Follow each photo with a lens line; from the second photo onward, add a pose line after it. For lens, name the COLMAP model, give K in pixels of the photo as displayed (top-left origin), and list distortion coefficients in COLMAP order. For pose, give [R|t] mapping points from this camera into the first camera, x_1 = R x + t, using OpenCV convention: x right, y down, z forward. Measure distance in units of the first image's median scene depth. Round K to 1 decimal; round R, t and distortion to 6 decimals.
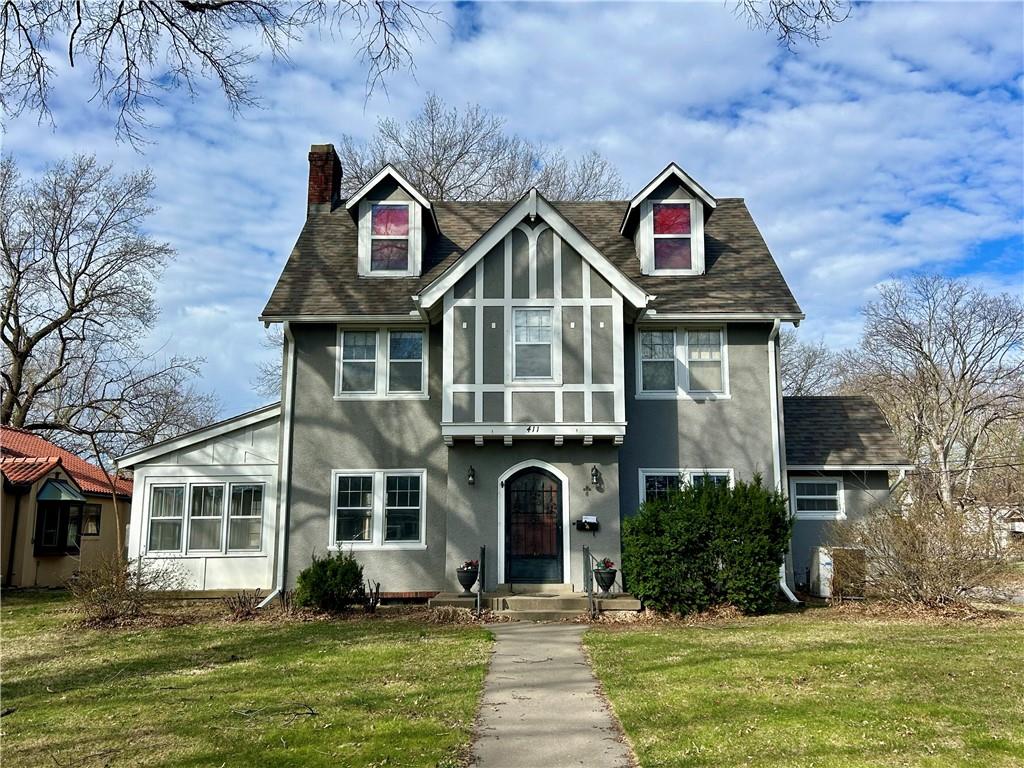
lens RADIAL K [[654.4, 0, 501.5], [0, 654.4, 401.7], [0, 0, 1]] dist [0.000095, -0.005560]
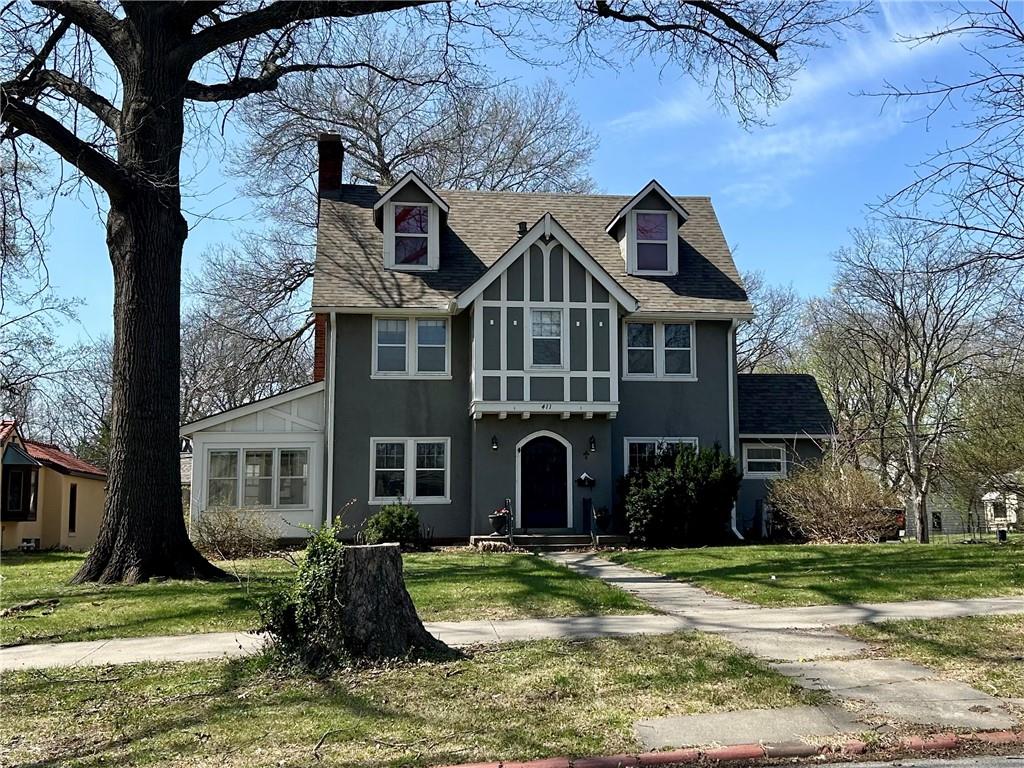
lens RADIAL K [[781.1, 0, 513.2], [0, 781.1, 386.0], [0, 0, 1]] dist [0.029615, -0.029638]
pose [[0.993089, 0.007922, 0.117093, -0.187574], [-0.013146, 0.998949, 0.043907, -0.061856], [-0.116622, -0.045142, 0.992150, -0.477021]]
